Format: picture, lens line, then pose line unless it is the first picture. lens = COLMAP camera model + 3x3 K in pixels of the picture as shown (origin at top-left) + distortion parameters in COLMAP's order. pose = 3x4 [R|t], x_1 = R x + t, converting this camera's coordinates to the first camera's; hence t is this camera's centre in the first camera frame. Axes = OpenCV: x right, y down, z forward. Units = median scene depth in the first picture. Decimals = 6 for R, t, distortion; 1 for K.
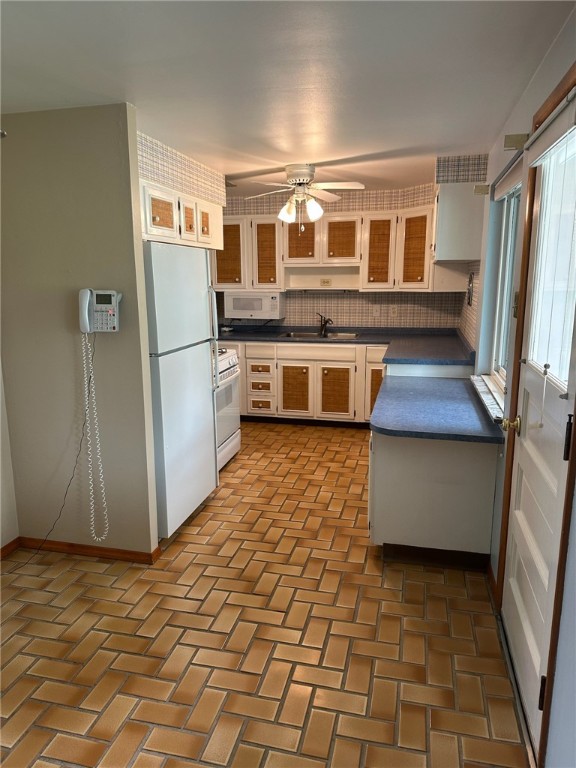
lens RADIAL K [[536.2, 0, 288.0], [0, 536.2, 384.0], [0, 0, 1]] dist [0.081444, -0.000672]
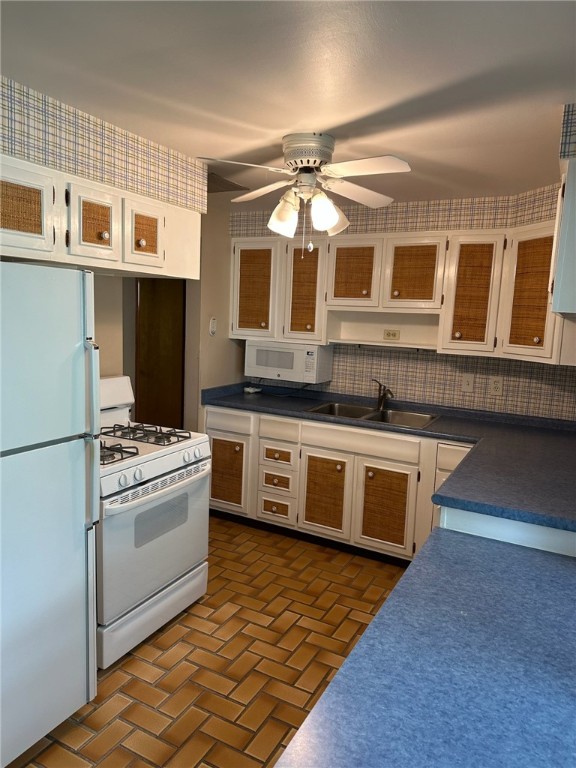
lens RADIAL K [[531.5, 0, 285.6], [0, 531.5, 375.0], [0, 0, 1]] dist [0.083692, -0.112870]
pose [[0.966045, 0.077128, -0.246593, 0.118814], [-0.098317, 0.992341, -0.074786, -0.081274], [0.238936, 0.096491, 0.966229, 0.348607]]
